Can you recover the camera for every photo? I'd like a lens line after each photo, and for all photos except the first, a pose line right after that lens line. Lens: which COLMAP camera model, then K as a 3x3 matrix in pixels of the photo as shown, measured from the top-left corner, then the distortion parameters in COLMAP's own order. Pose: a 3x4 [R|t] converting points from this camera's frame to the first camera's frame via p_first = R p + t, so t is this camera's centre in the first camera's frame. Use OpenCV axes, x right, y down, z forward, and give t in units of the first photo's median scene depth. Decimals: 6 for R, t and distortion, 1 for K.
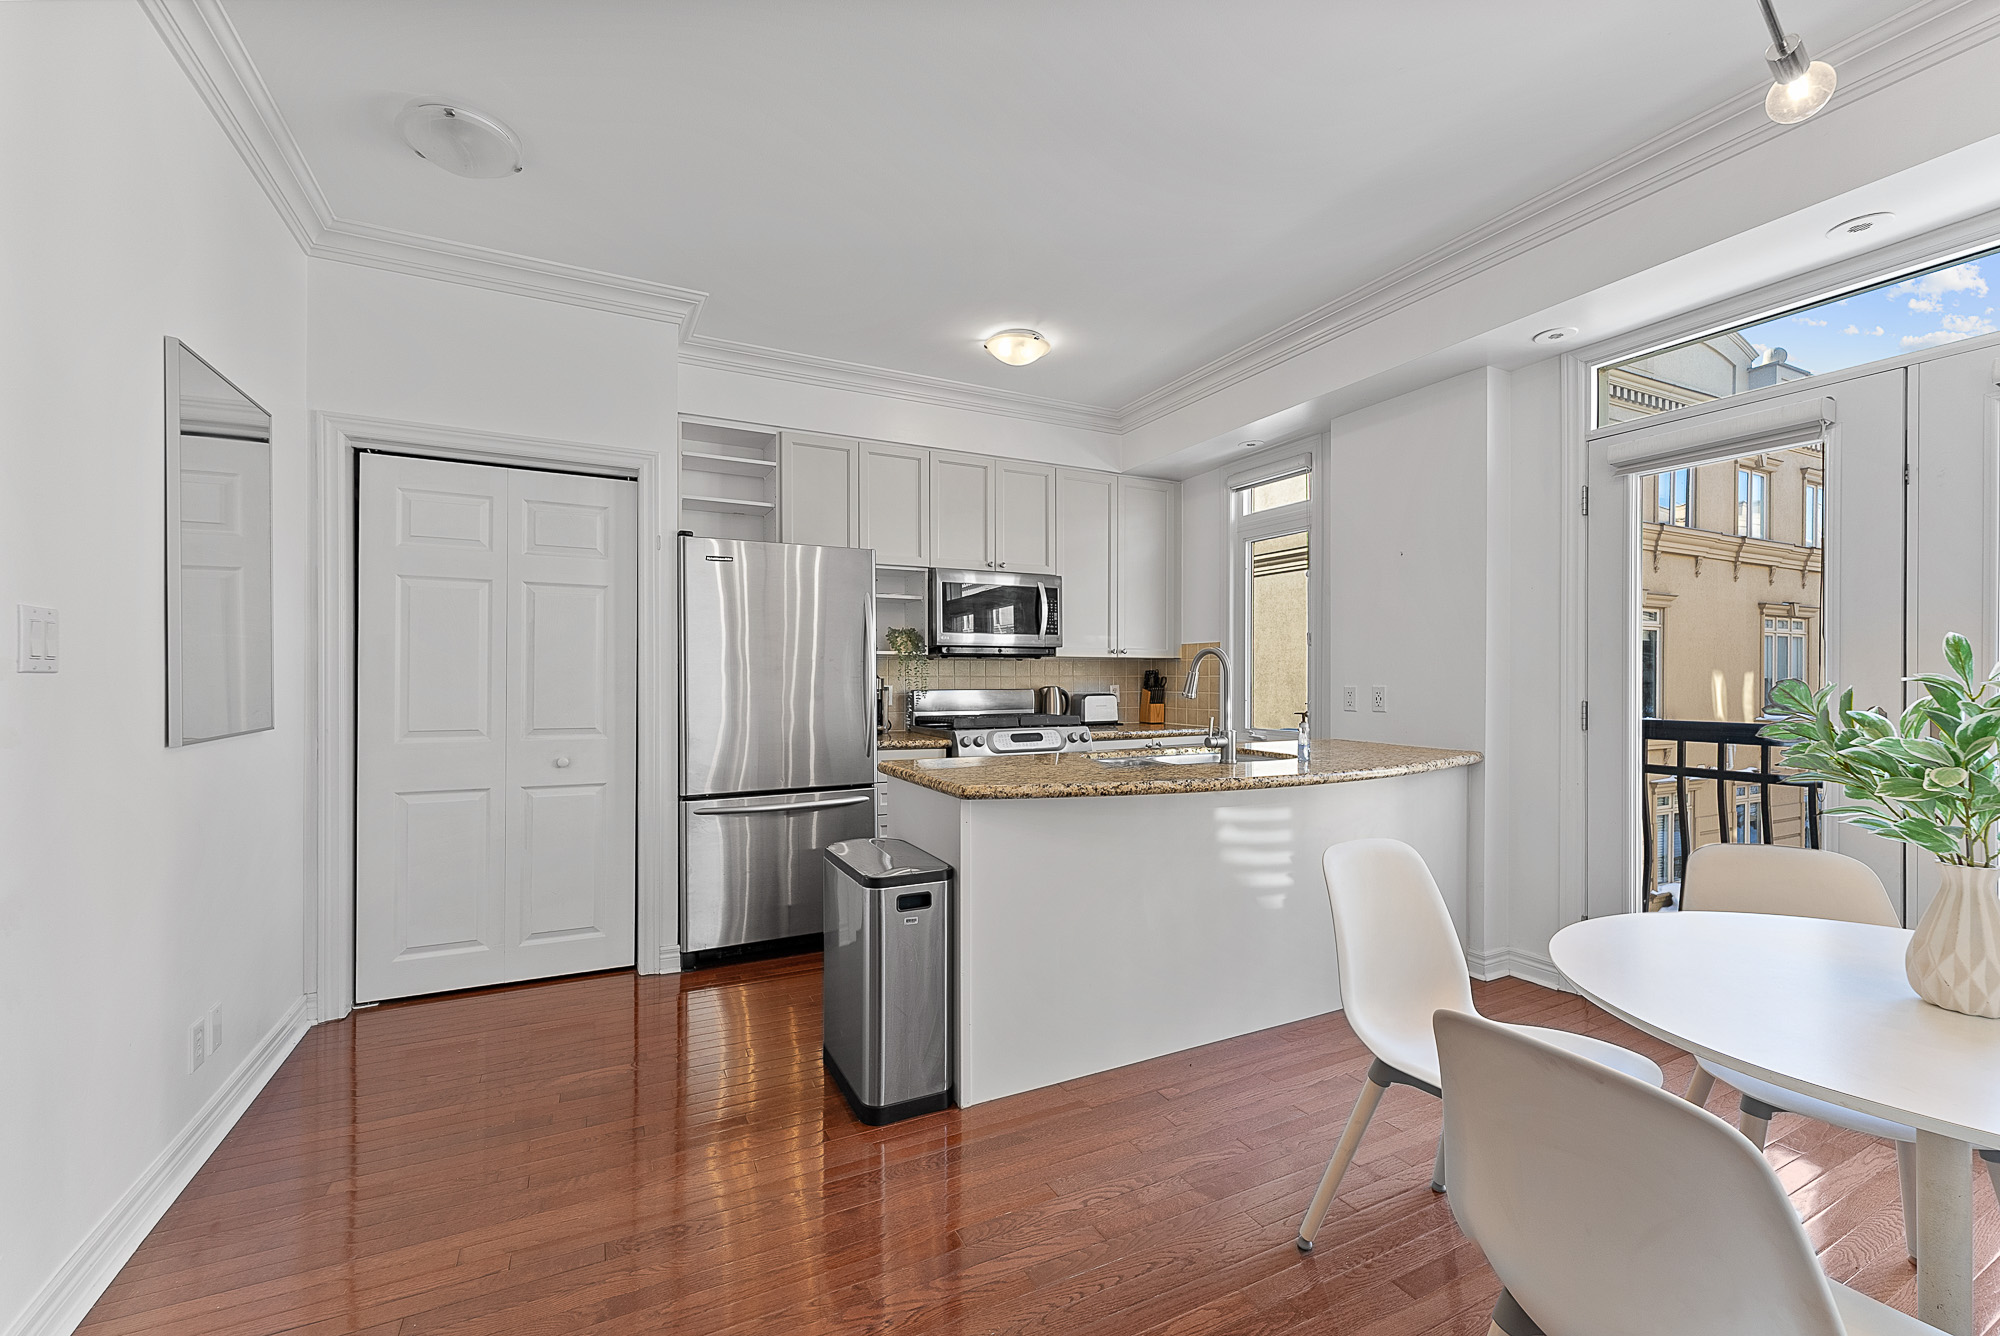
lens RADIAL K [[820.1, 0, 1000.8], [0, 820.1, 671.6], [0, 0, 1]] dist [0.002310, -0.000183]
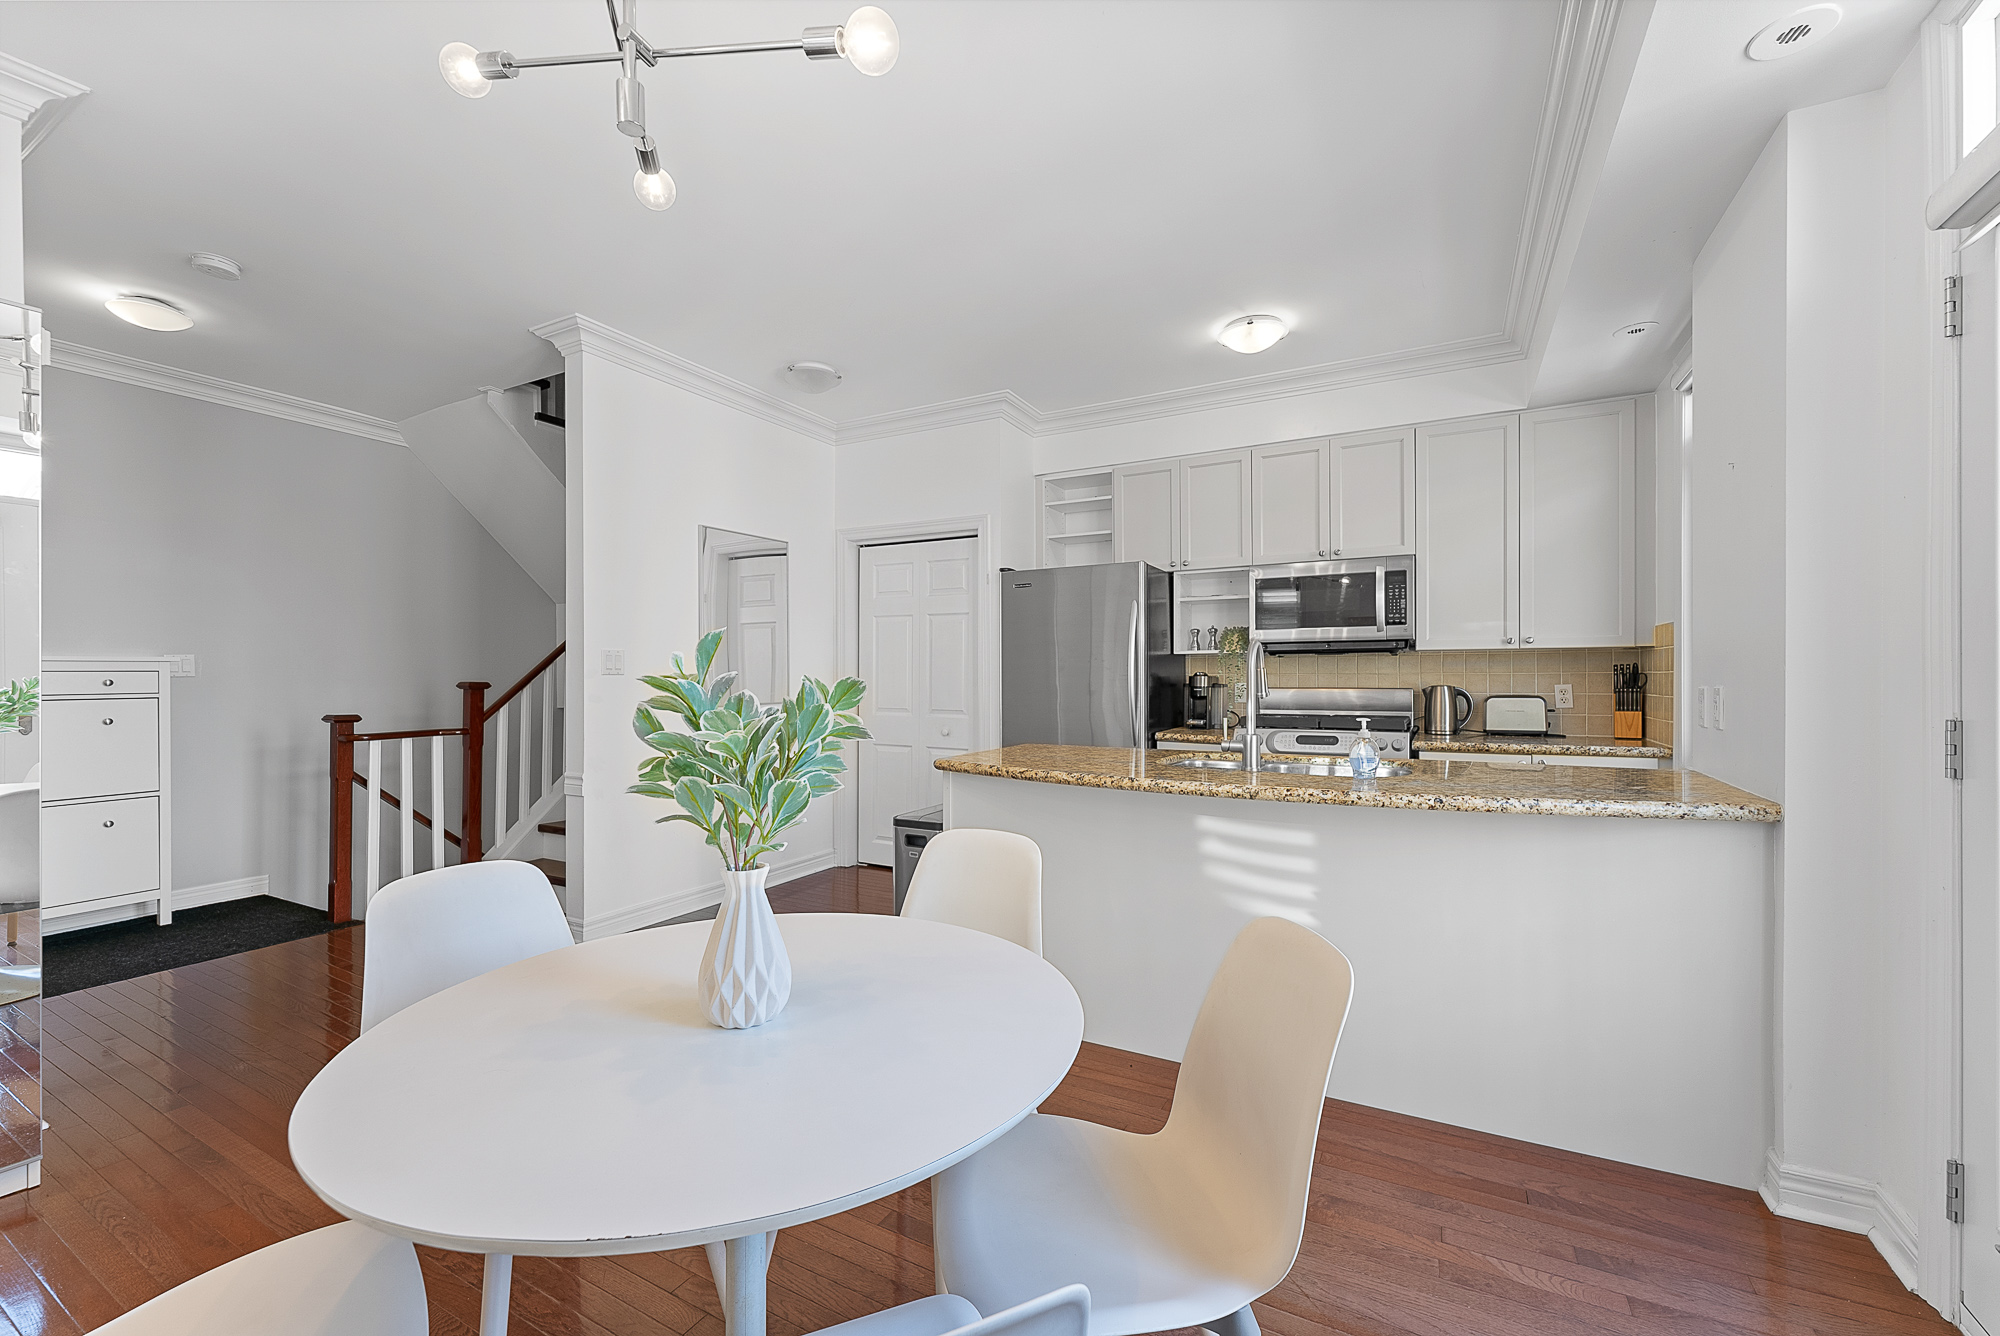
lens RADIAL K [[820.1, 0, 1013.1], [0, 820.1, 663.1], [0, 0, 1]] dist [0.002310, -0.000183]
pose [[0.566252, -0.014442, -0.824106, 0.635011], [0.008160, 0.999896, -0.011915, 0.002334], [0.824192, 0.000022, 0.566311, 0.210401]]
